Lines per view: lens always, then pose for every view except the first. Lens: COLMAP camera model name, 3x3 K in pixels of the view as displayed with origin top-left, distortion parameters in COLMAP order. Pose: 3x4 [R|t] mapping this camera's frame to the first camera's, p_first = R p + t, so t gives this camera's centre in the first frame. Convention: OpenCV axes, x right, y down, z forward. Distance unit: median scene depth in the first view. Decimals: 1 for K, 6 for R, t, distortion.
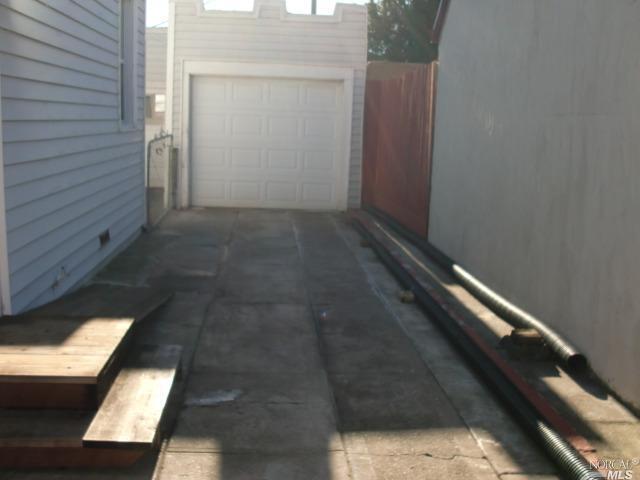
lens RADIAL K [[662.2, 0, 320.0], [0, 662.2, 240.0], [0, 0, 1]] dist [-0.192728, 0.182347]
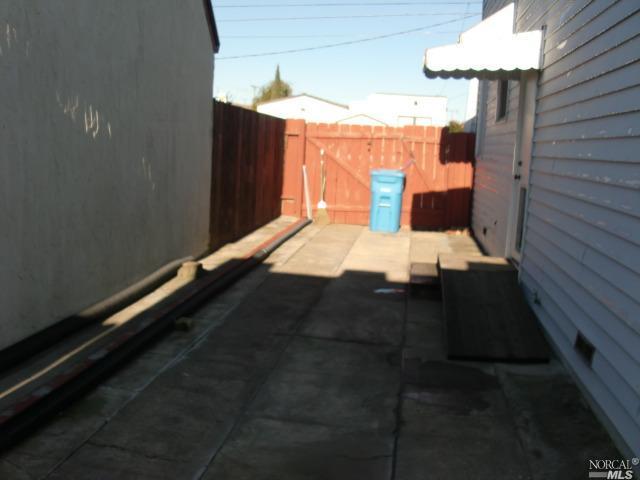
lens RADIAL K [[662.2, 0, 320.0], [0, 662.2, 240.0], [0, 0, 1]] dist [-0.192728, 0.182347]
pose [[-0.972032, -0.110276, 0.207349, -0.222811], [-0.039025, 0.946469, 0.320426, -0.318947], [-0.231585, 0.303372, -0.924302, 1.775458]]
